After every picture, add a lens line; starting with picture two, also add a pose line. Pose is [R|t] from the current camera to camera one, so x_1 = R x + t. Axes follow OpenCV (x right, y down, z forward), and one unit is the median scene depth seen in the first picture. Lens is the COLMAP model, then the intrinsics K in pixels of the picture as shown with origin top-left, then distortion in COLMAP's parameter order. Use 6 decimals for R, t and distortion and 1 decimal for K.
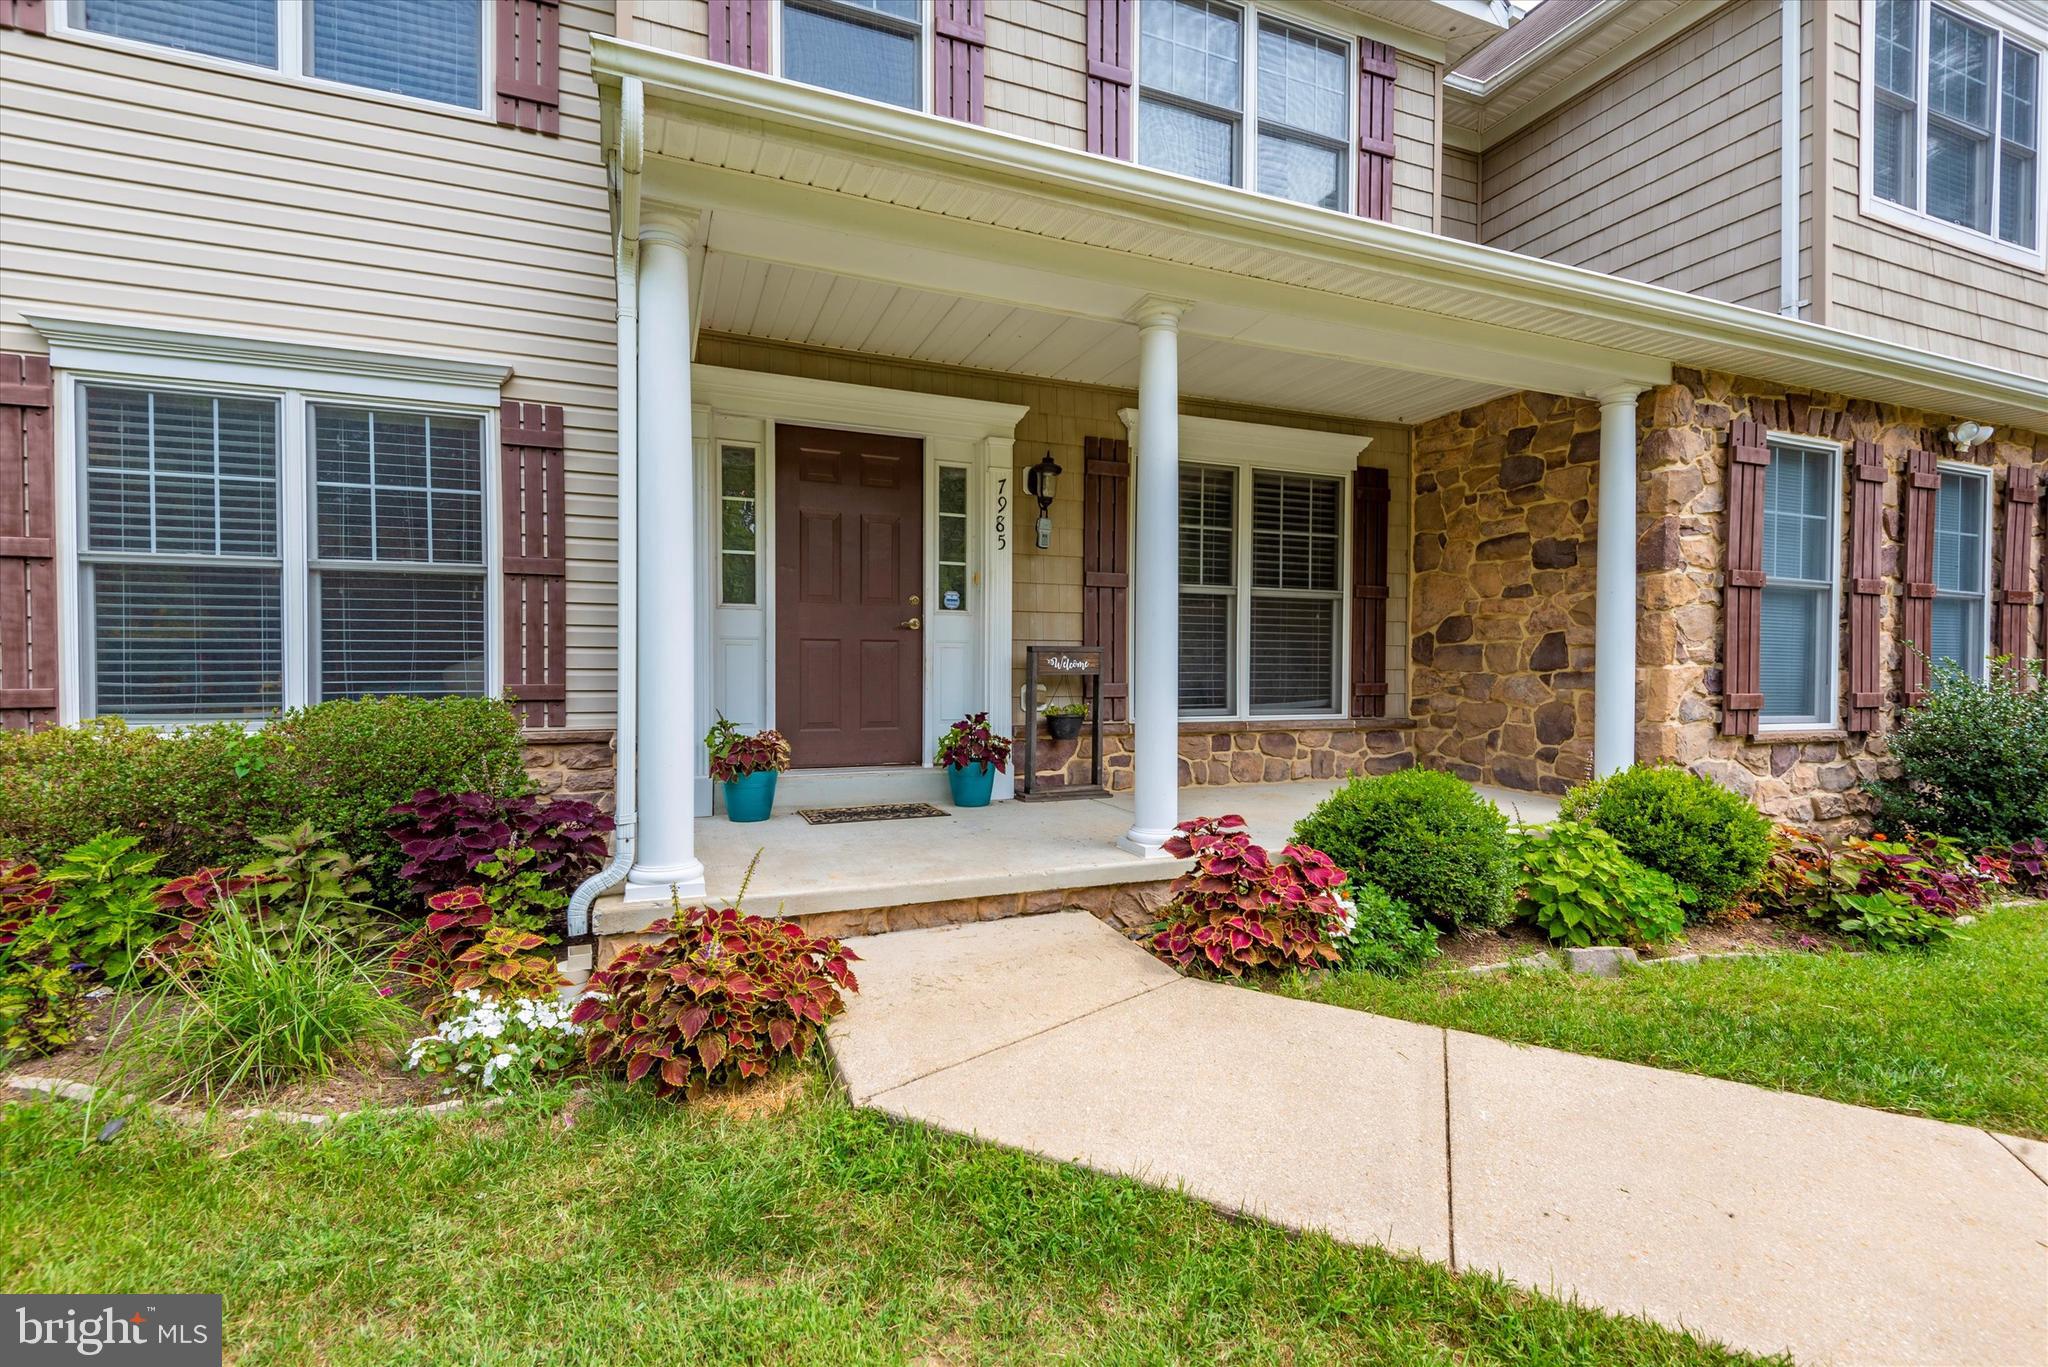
lens RADIAL K [[945.3, 0, 1042.3], [0, 945.3, 688.5], [0, 0, 1]] dist [0.019923, -0.009226]
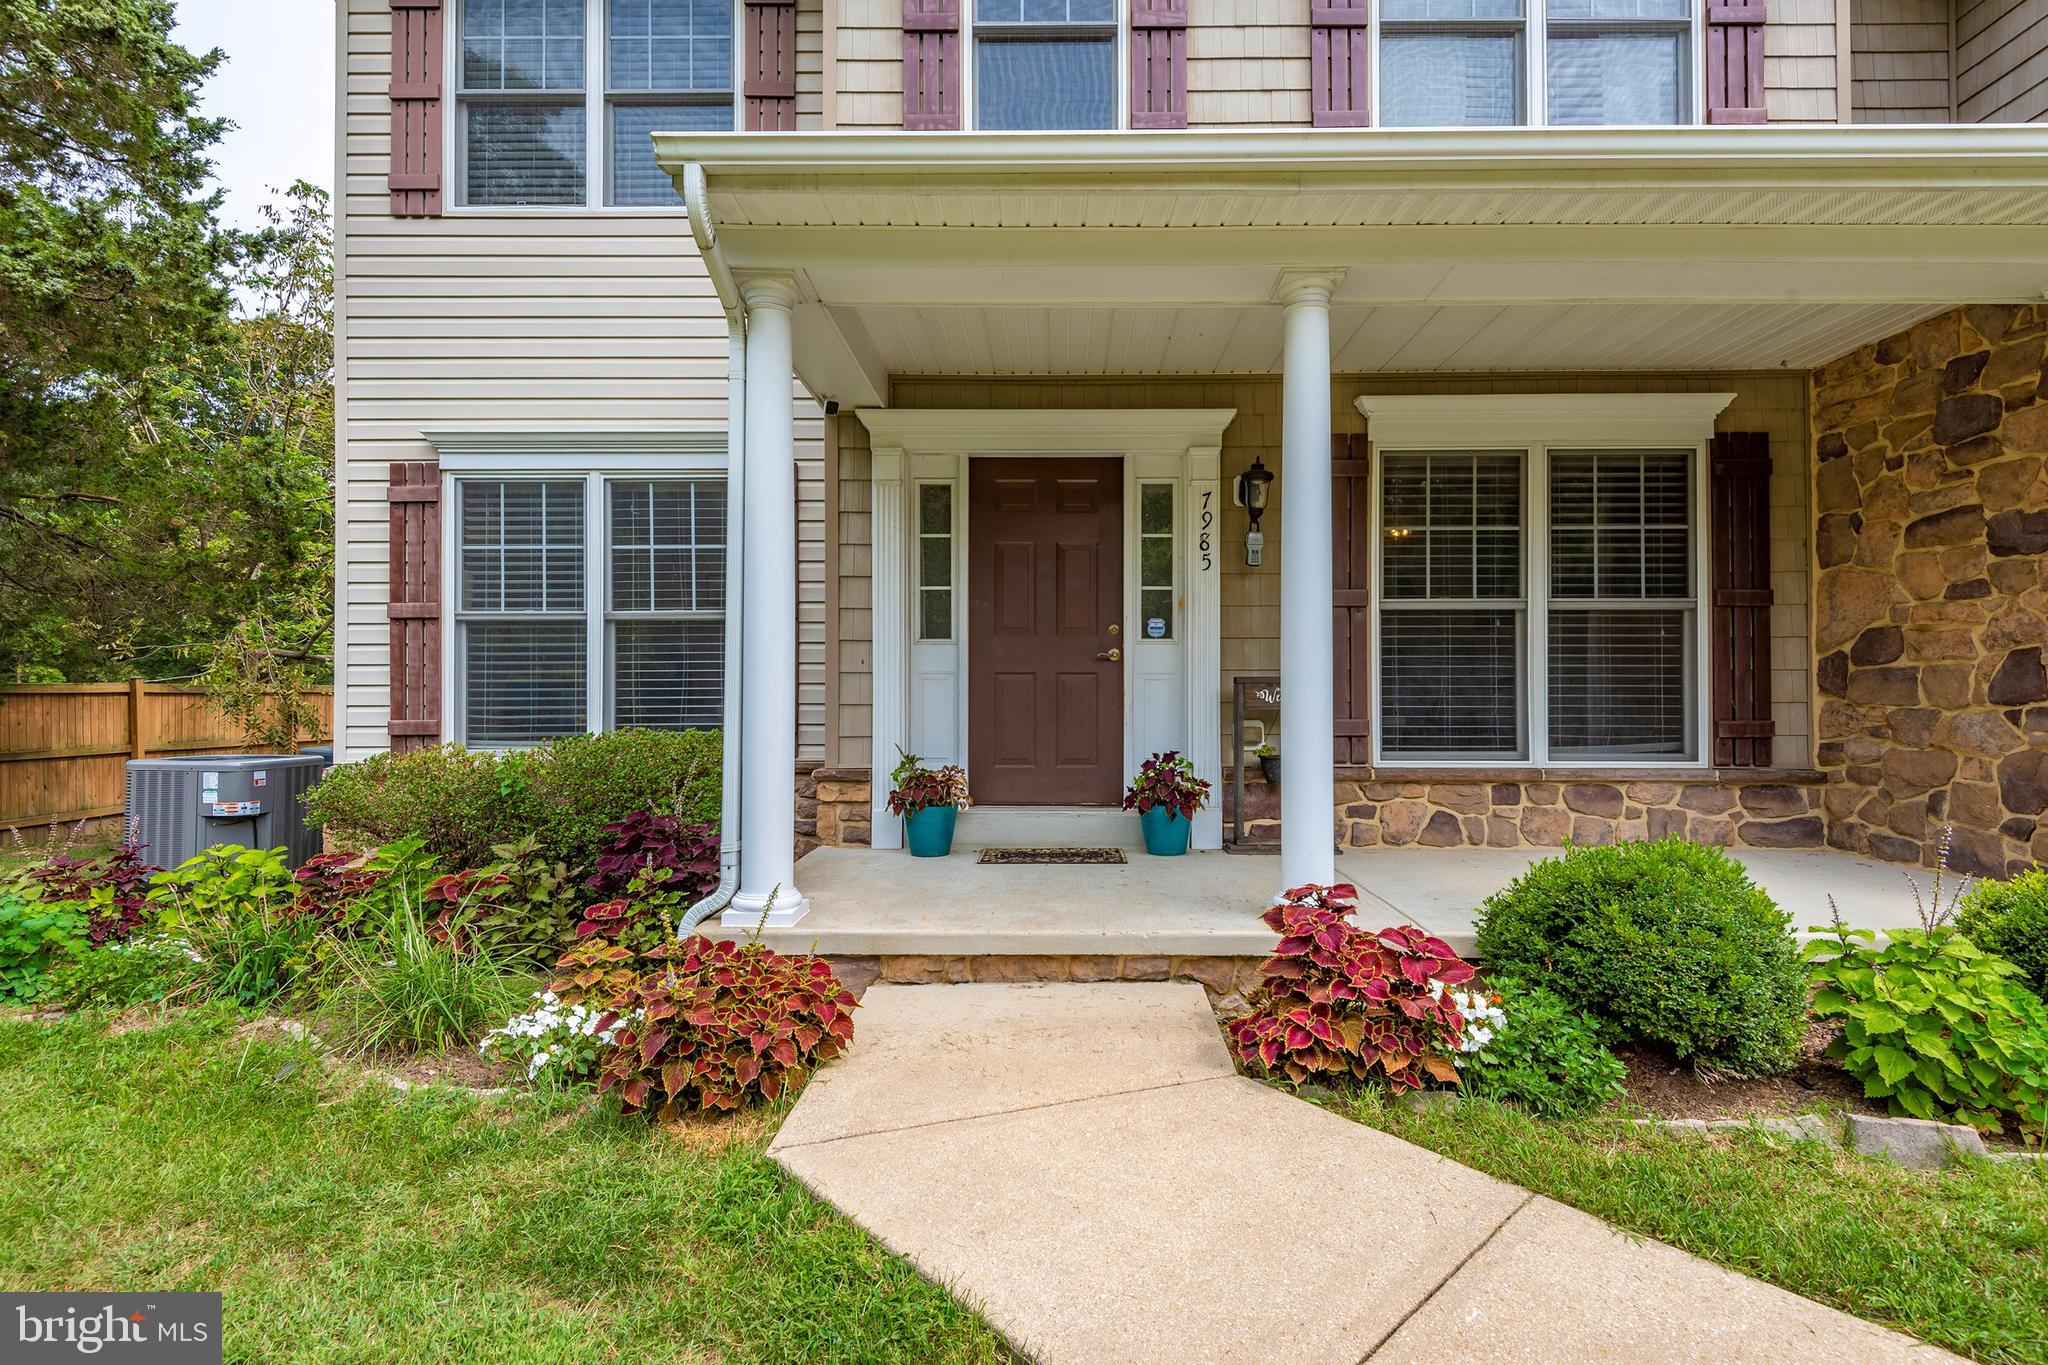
lens RADIAL K [[1018.3, 0, 1034.9], [0, 1018.3, 689.3], [0, 0, 1]] dist [0.014487, -0.008248]
pose [[0.917122, -0.006656, -0.398550, 0.226178], [-0.005617, 0.999545, -0.029619, -0.004926], [0.398566, 0.029403, 0.916668, 0.060476]]
